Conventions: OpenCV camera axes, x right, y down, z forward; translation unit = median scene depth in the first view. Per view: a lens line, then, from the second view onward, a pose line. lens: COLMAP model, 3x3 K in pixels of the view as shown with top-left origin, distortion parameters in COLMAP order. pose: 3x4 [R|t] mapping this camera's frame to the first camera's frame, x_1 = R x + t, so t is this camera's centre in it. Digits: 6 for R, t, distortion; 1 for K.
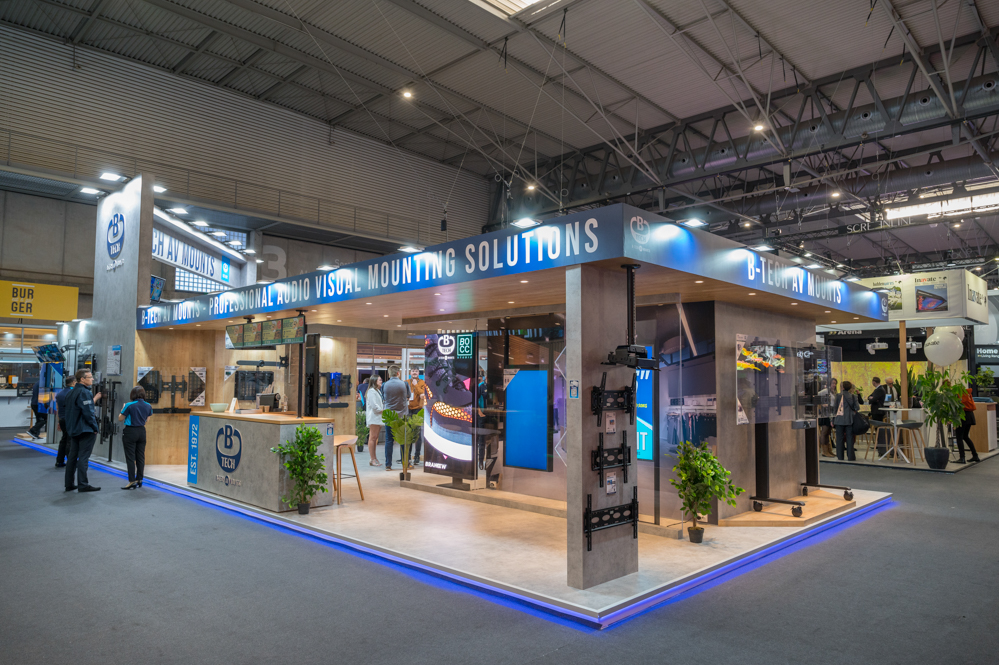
lens RADIAL K [[667.5, 0, 497.0], [0, 667.5, 341.6], [0, 0, 1]] dist [0.001618, 0.004878]
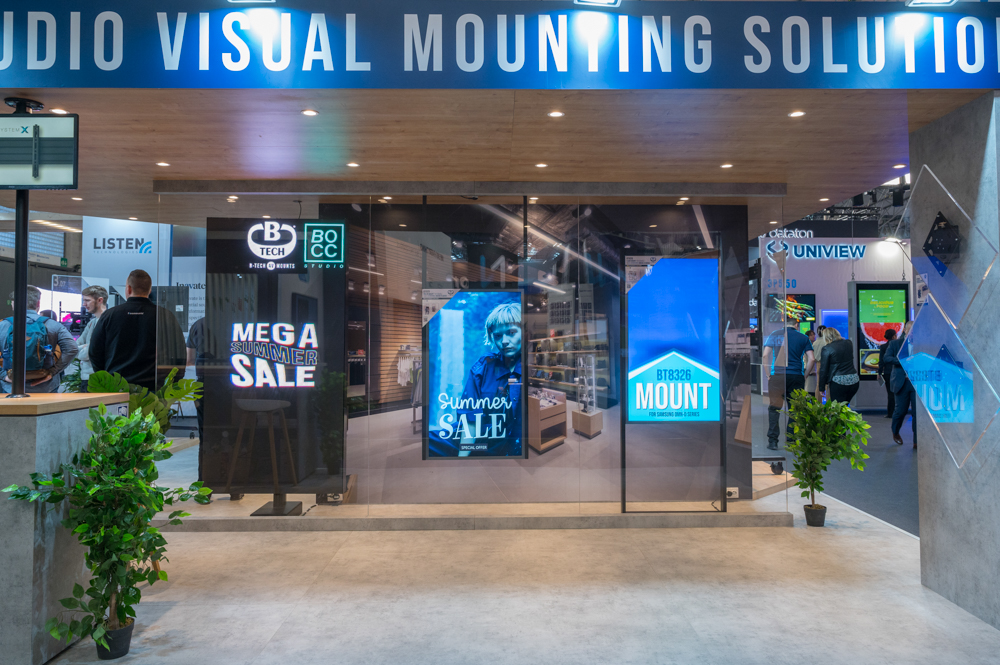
lens RADIAL K [[733.0, 0, 525.9], [0, 733.0, 311.8], [0, 0, 1]] dist [0.001626, 0.002182]
pose [[0.692283, 0.022718, 0.721268, -0.440797], [-0.036220, 0.999338, 0.003289, 0.064471], [-0.720716, -0.028401, 0.692648, 0.587112]]
